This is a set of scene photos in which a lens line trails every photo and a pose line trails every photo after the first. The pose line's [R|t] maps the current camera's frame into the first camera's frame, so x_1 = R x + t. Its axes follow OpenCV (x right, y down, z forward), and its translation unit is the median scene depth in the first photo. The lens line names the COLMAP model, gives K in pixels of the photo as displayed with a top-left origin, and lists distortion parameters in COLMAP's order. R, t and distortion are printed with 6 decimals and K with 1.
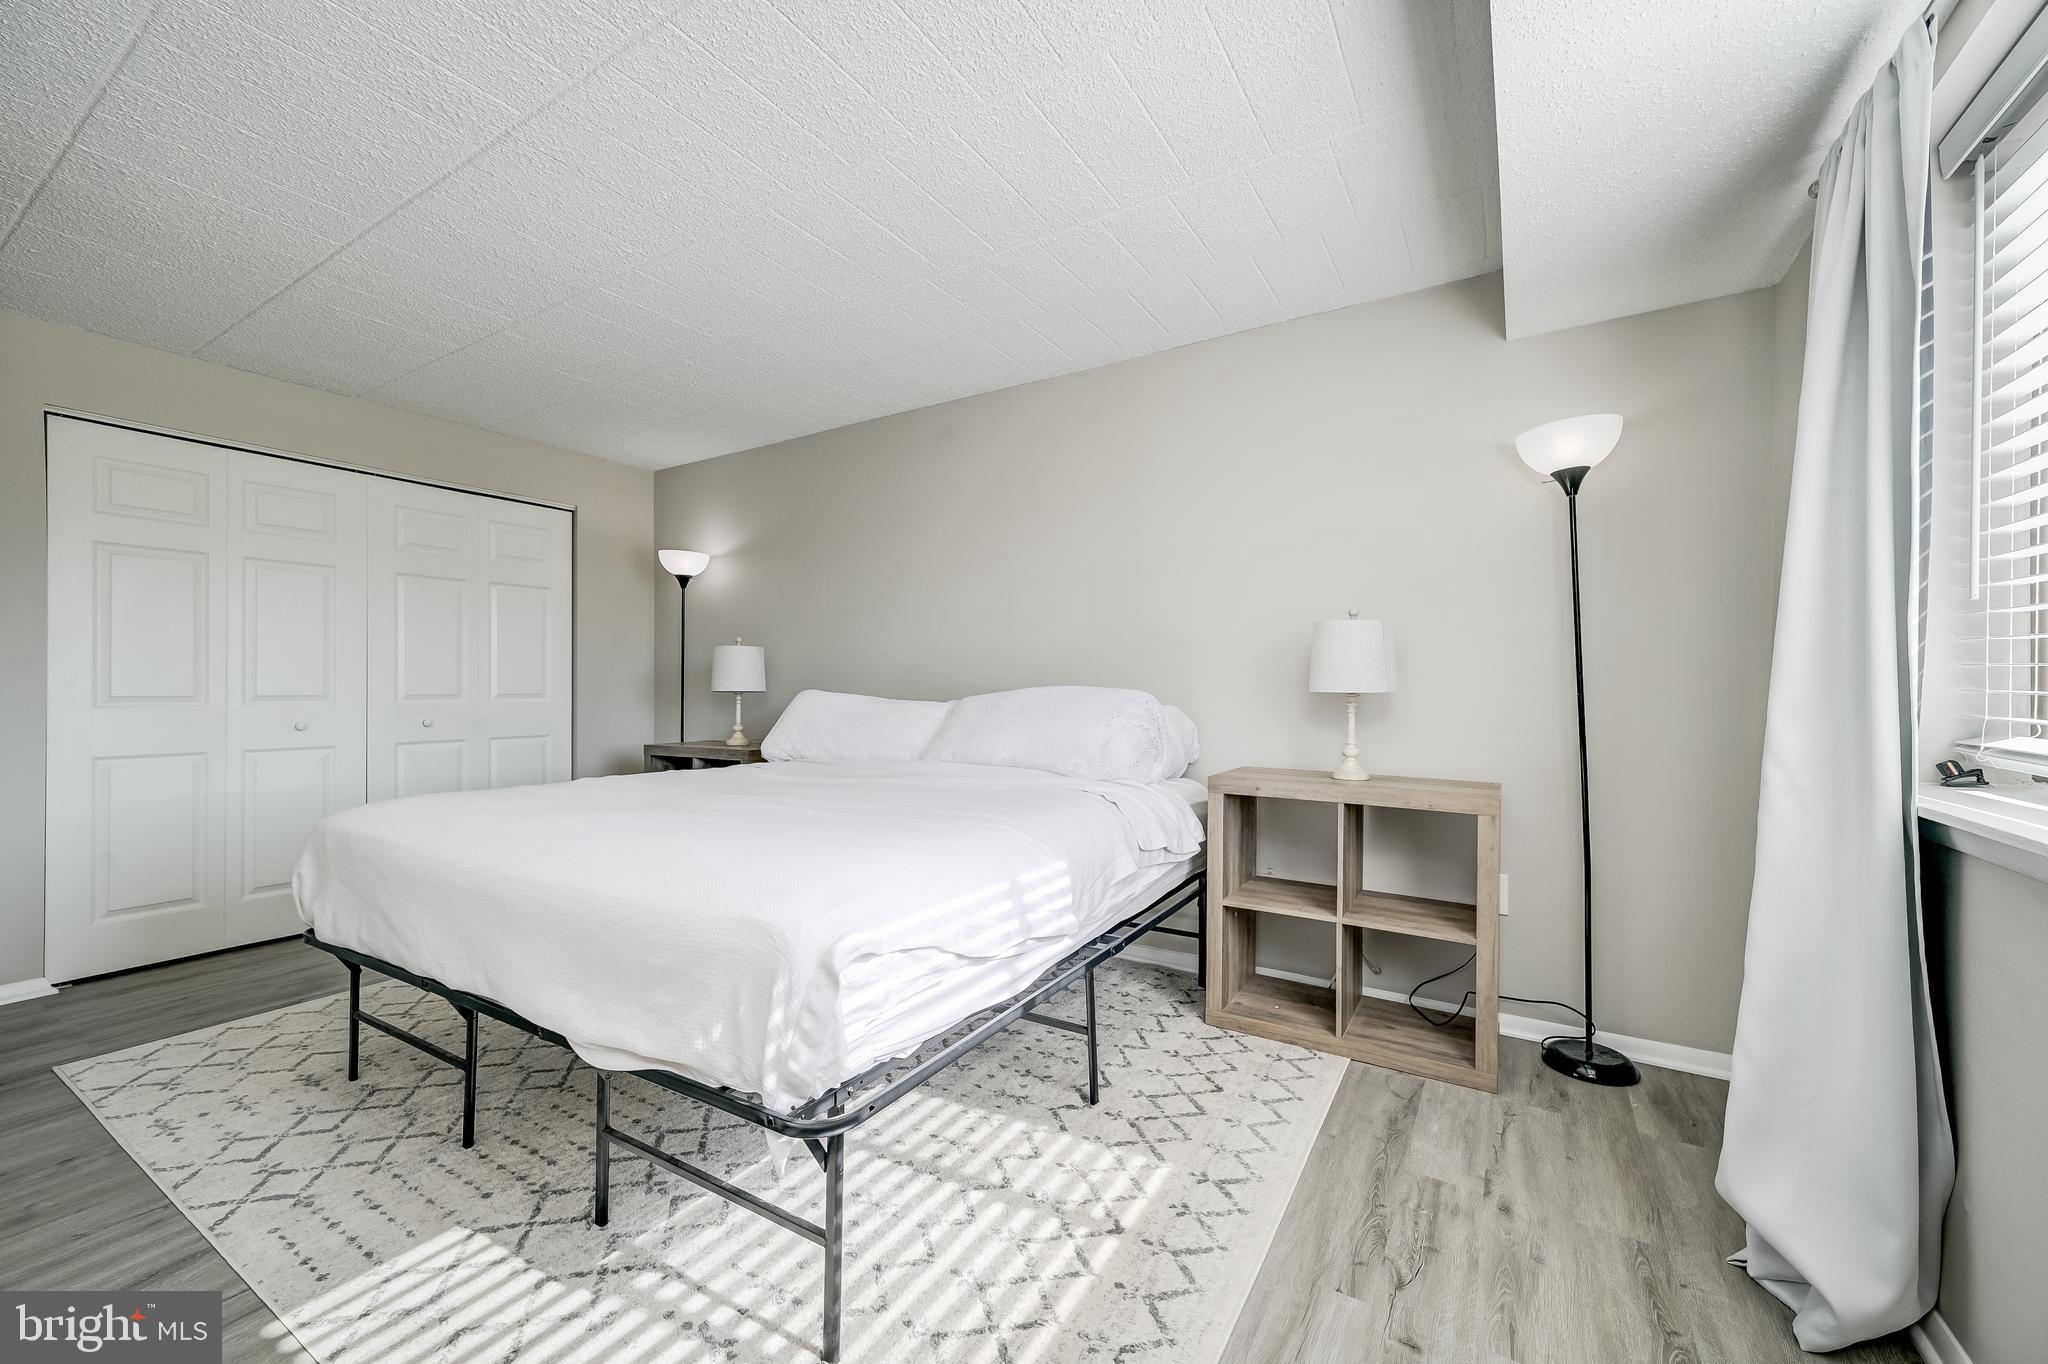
lens RADIAL K [[793.4, 0, 1028.9], [0, 793.4, 690.9], [0, 0, 1]] dist [0.001749, 0.000077]
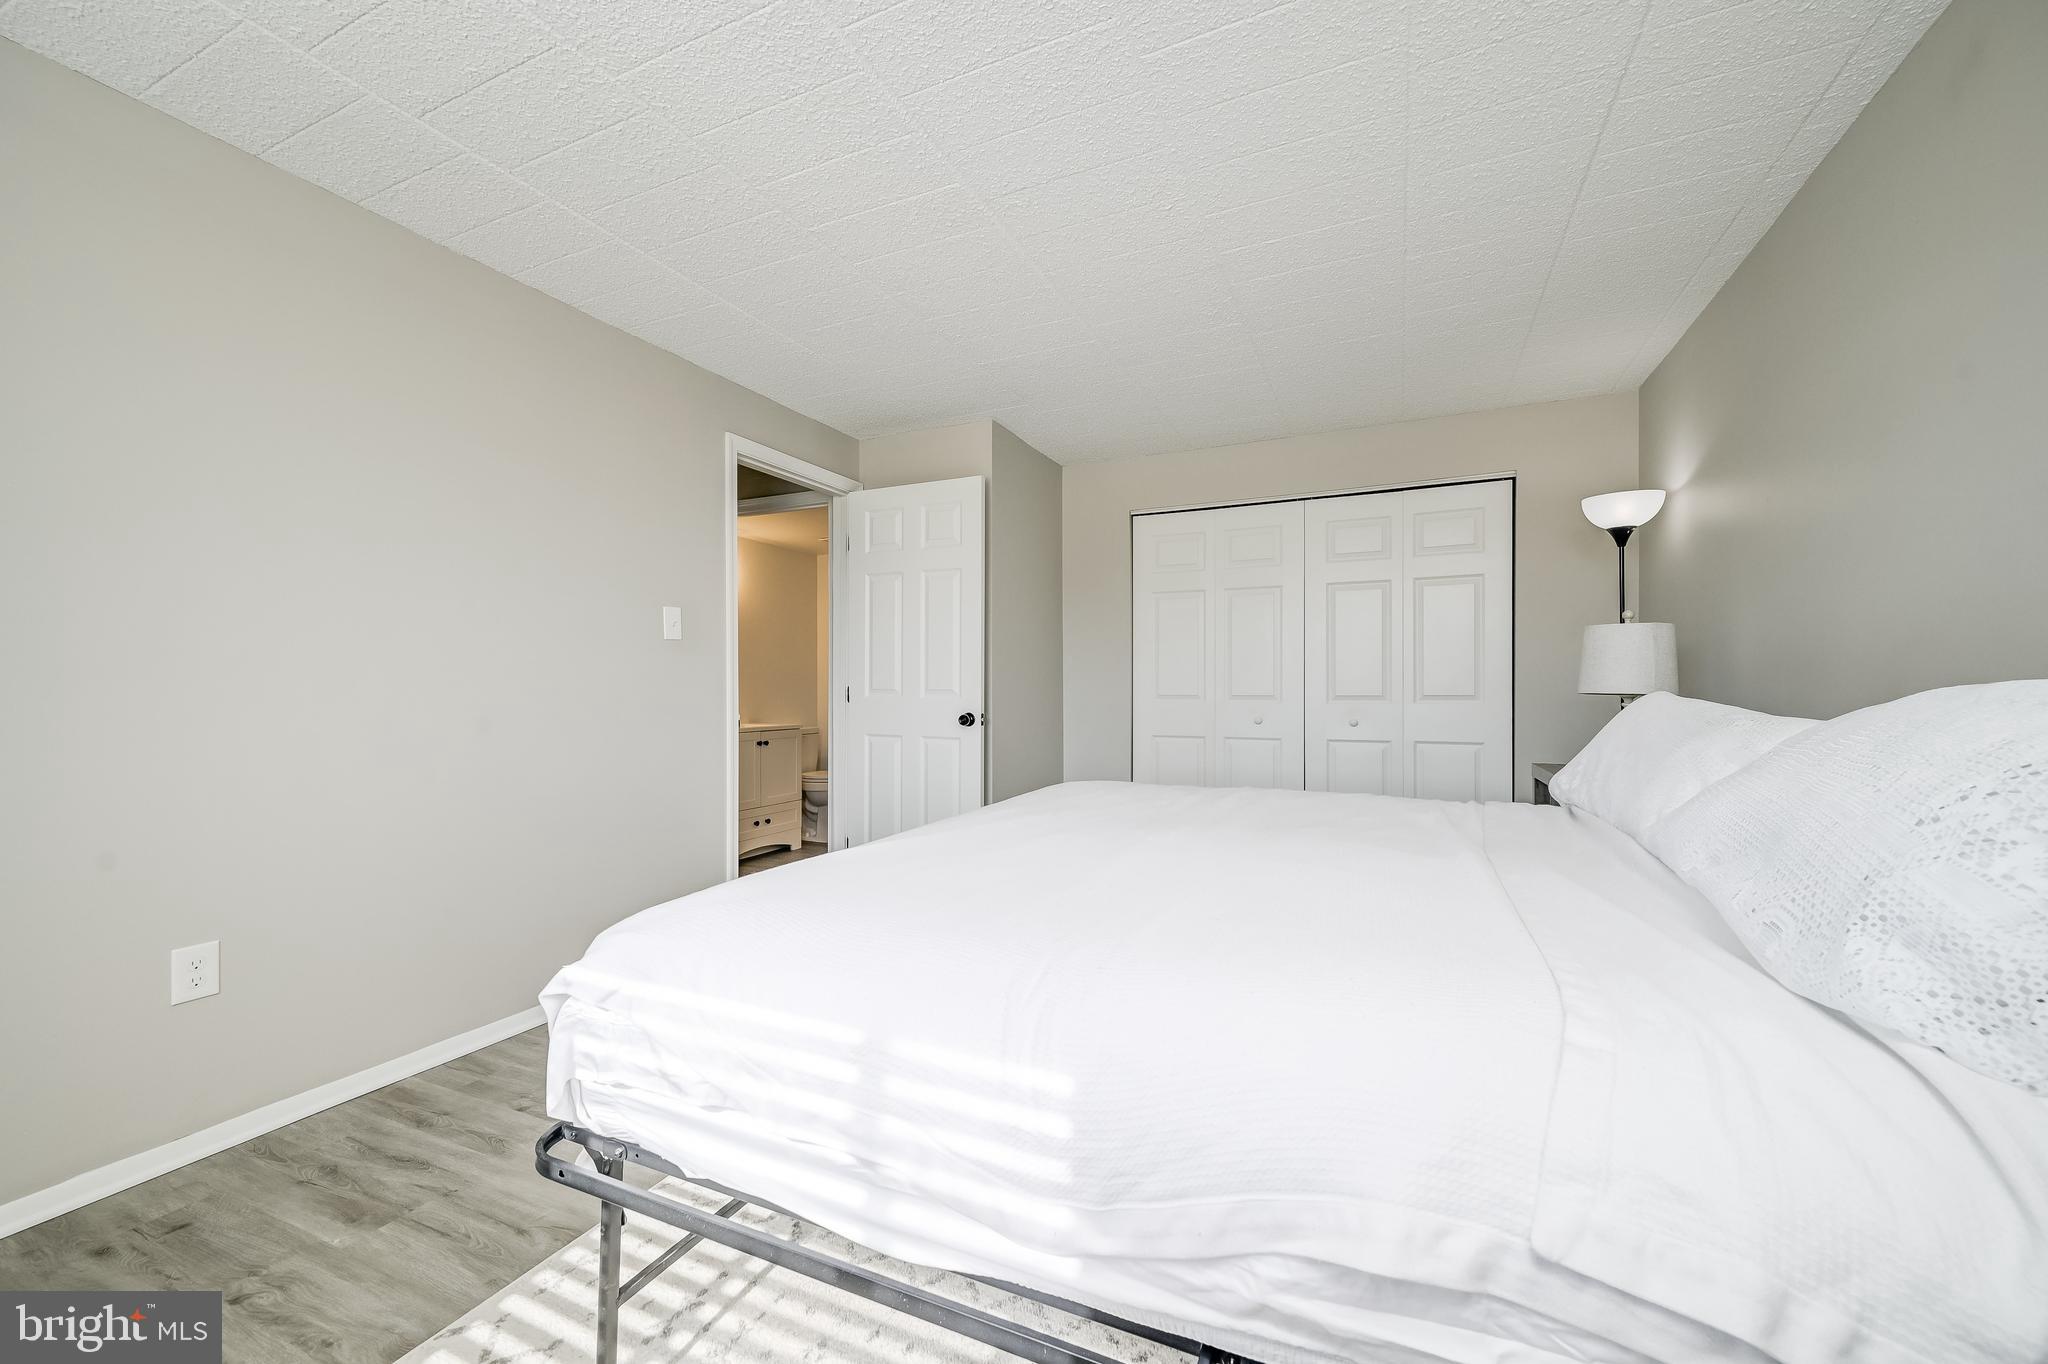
lens RADIAL K [[793.4, 0, 1028.9], [0, 793.4, 690.9], [0, 0, 1]] dist [0.001749, 0.000077]
pose [[0.123145, 0.001278, -0.992388, 0.487158], [-0.003769, 0.999993, 0.000820, 0.000726], [0.992382, 0.003639, 0.123149, 0.948177]]
